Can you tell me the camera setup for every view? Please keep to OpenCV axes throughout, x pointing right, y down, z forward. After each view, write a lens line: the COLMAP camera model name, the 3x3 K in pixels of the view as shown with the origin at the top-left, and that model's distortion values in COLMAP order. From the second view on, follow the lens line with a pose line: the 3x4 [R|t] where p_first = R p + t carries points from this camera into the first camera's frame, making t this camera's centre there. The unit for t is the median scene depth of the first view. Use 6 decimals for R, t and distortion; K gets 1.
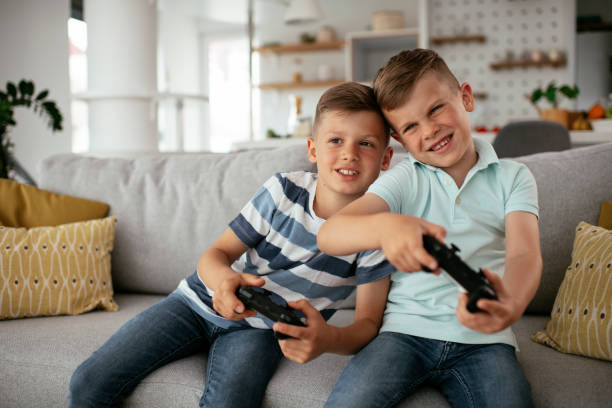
lens RADIAL K [[610.0, 0, 306.0], [0, 610.0, 204.0], [0, 0, 1]] dist [-0.111189, 0.103576]
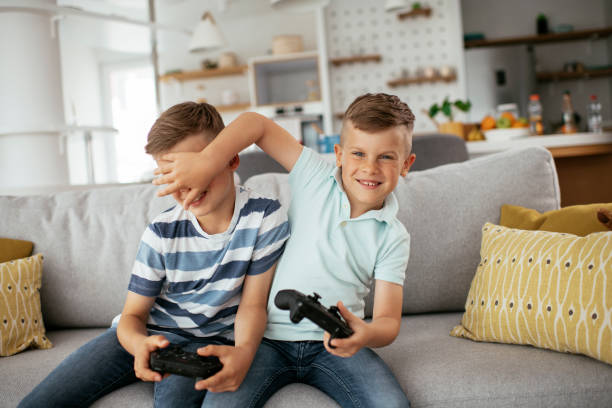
lens RADIAL K [[610.0, 0, 306.0], [0, 610.0, 204.0], [0, 0, 1]] dist [-0.111189, 0.103576]
pose [[0.985927, -0.069055, 0.152245, -0.029061], [0.074259, 0.996824, -0.028757, -0.000475], [-0.149776, 0.039658, 0.987924, -0.049271]]
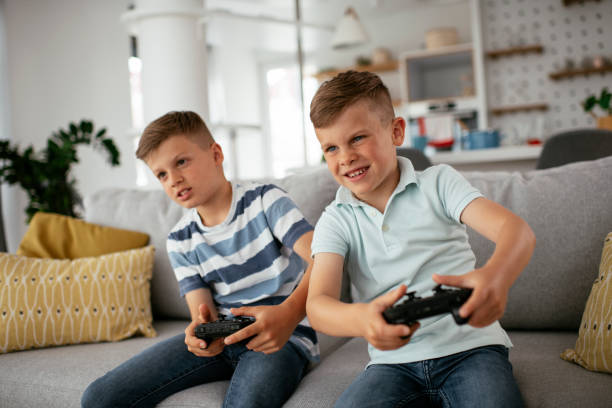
lens RADIAL K [[610.0, 0, 306.0], [0, 610.0, 204.0], [0, 0, 1]] dist [-0.111189, 0.103576]
pose [[0.991122, -0.046218, -0.124666, 0.077776], [0.041224, 0.998252, -0.042348, 0.003964], [0.126406, 0.036833, 0.991295, -0.003057]]
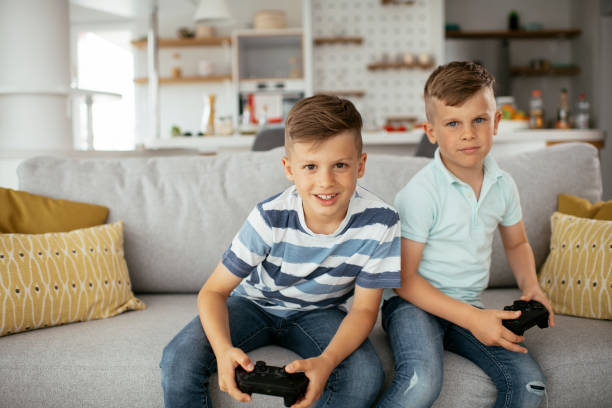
lens RADIAL K [[615.0, 0, 306.0], [0, 615.0, 204.0], [0, 0, 1]] dist [-0.113840, 0.122689]
pose [[0.961833, -0.028090, 0.272190, -0.297959], [0.024534, 0.999563, 0.016462, -0.013819], [-0.272534, -0.009156, 0.962103, -0.064347]]
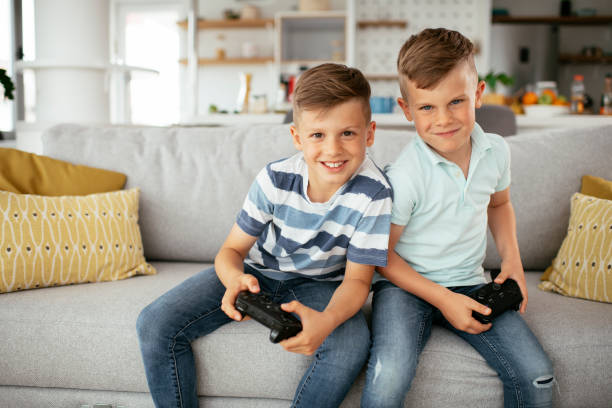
lens RADIAL K [[615.0, 0, 306.0], [0, 615.0, 204.0], [0, 0, 1]] dist [-0.113840, 0.122689]
pose [[0.981248, 0.000805, 0.192748, -0.236613], [-0.007470, 0.999399, 0.033856, 0.014209], [-0.192605, -0.034661, 0.980664, -0.072904]]
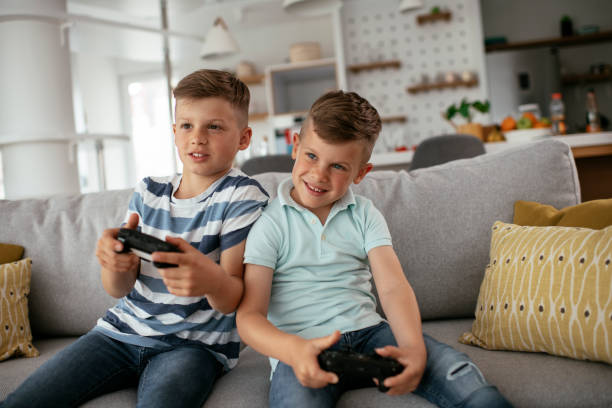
lens RADIAL K [[610.0, 0, 306.0], [0, 610.0, 204.0], [0, 0, 1]] dist [-0.111189, 0.103576]
pose [[0.991275, -0.075461, 0.108067, 0.022312], [0.081859, 0.995067, -0.056038, 0.024452], [-0.103305, 0.064395, 0.992563, 0.005343]]
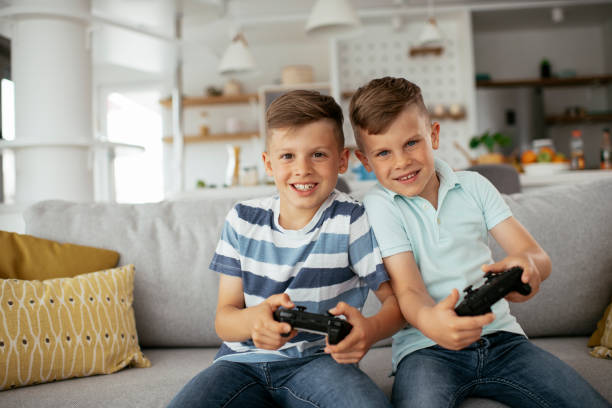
lens RADIAL K [[615.0, 0, 306.0], [0, 615.0, 204.0], [0, 0, 1]] dist [-0.113840, 0.122689]
pose [[0.974292, -0.020690, 0.224336, -0.266369], [0.041873, 0.995054, -0.090082, 0.023632], [-0.221363, 0.097159, 0.970339, 0.031640]]
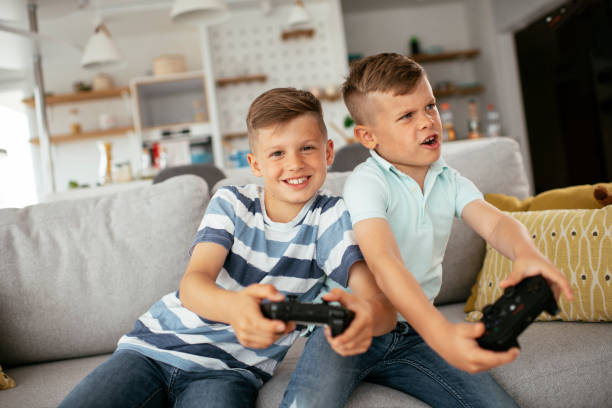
lens RADIAL K [[615.0, 0, 306.0], [0, 615.0, 204.0], [0, 0, 1]] dist [-0.113840, 0.122689]
pose [[0.914447, -0.107214, 0.390246, -0.225806], [0.139310, 0.988731, -0.054801, 0.026736], [-0.379973, 0.104478, 0.919078, 0.049318]]
